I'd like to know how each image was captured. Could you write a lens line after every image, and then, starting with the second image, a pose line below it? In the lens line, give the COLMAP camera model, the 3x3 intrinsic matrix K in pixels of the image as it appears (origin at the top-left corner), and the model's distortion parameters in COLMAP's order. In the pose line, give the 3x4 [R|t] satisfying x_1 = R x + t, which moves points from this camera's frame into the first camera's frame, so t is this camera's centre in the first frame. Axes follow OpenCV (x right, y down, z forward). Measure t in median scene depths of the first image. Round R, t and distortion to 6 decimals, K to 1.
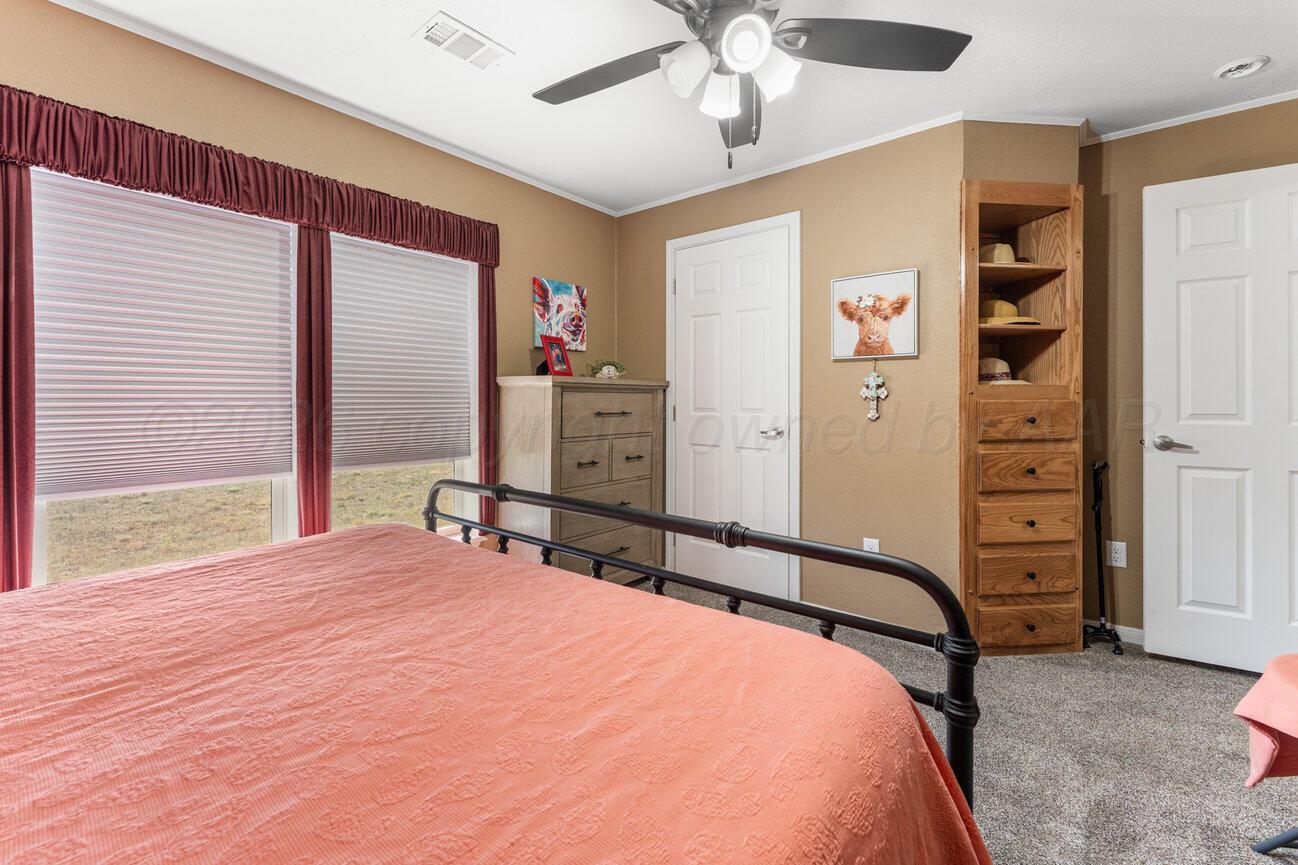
lens RADIAL K [[543.2, 0, 650.4], [0, 543.2, 410.3], [0, 0, 1]] dist [0.000509, 0.000096]
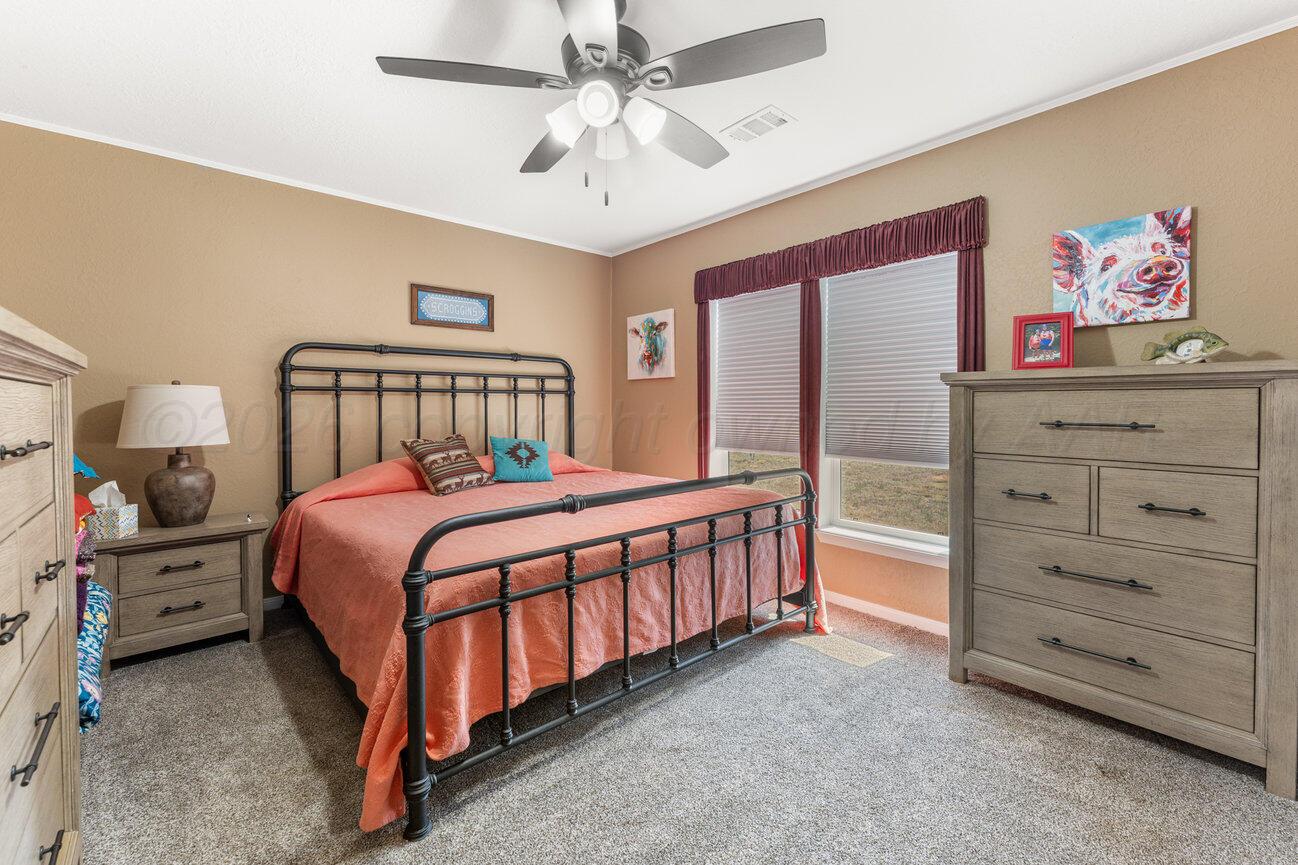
lens RADIAL K [[543.2, 0, 650.4], [0, 543.2, 410.3], [0, 0, 1]] dist [0.000509, 0.000096]
pose [[-0.158437, 0.015120, -0.987253, 0.581068], [-0.013070, 0.999763, 0.017409, -0.014177], [0.987283, 0.015661, -0.158202, 0.571039]]
